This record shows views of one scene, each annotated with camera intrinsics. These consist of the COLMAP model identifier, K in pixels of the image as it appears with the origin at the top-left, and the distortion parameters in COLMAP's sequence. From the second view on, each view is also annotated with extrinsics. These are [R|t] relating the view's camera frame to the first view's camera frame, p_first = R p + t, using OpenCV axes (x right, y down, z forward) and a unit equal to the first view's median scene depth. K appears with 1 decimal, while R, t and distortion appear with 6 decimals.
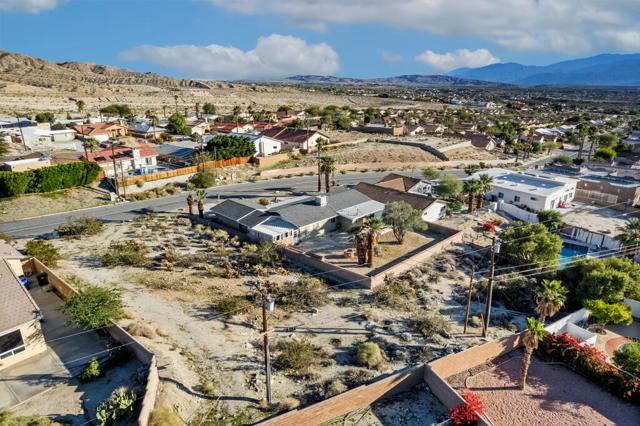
lens RADIAL K [[430.2, 0, 320.0], [0, 430.2, 213.0], [0, 0, 1]] dist [-0.094464, 0.087807]
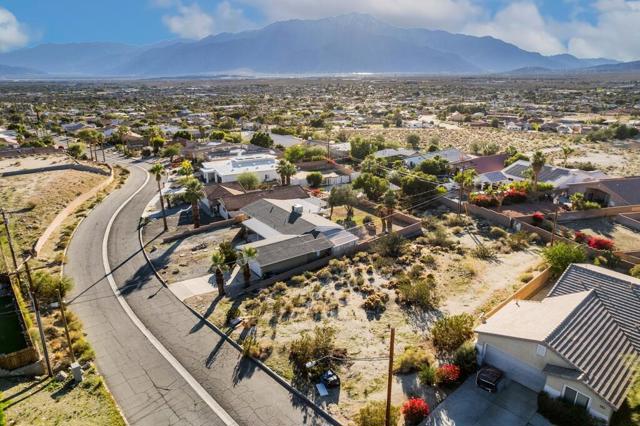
lens RADIAL K [[423.6, 0, 320.0], [0, 423.6, 213.0], [0, 0, 1]] dist [-0.070432, 0.000032]
pose [[0.130664, -0.300417, 0.944816, -1.887532], [0.279816, 0.925417, 0.255552, -0.509480], [-0.951120, 0.230983, 0.204980, 1.422669]]
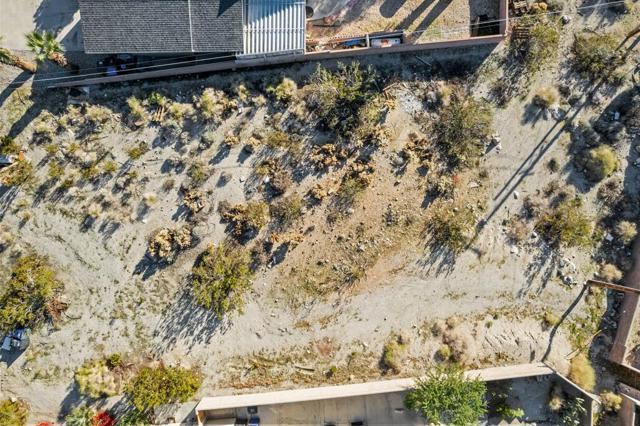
lens RADIAL K [[430.2, 0, 320.0], [0, 430.2, 213.0], [0, 0, 1]] dist [-0.094464, 0.087807]
pose [[0.684417, -0.728813, 0.020130, -0.438873], [0.197402, 0.211815, 0.957166, -0.702652], [-0.701859, -0.651127, 0.288839, 1.139501]]
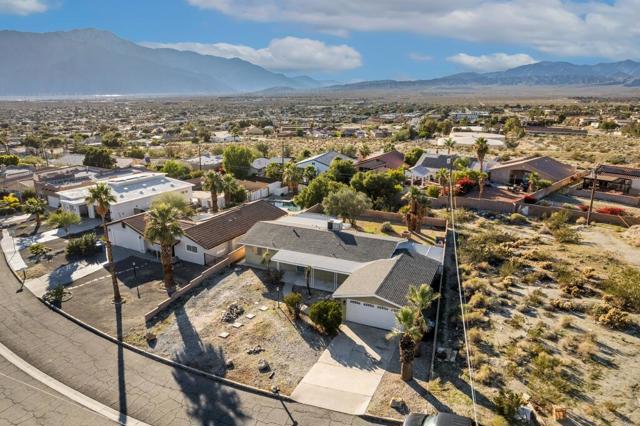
lens RADIAL K [[430.2, 0, 320.0], [0, 430.2, 213.0], [0, 0, 1]] dist [-0.094464, 0.087807]
pose [[-0.394517, -0.234822, 0.888378, -1.233212], [0.262349, 0.897770, 0.353810, -0.601850], [-0.880642, 0.372649, -0.292580, 2.383391]]
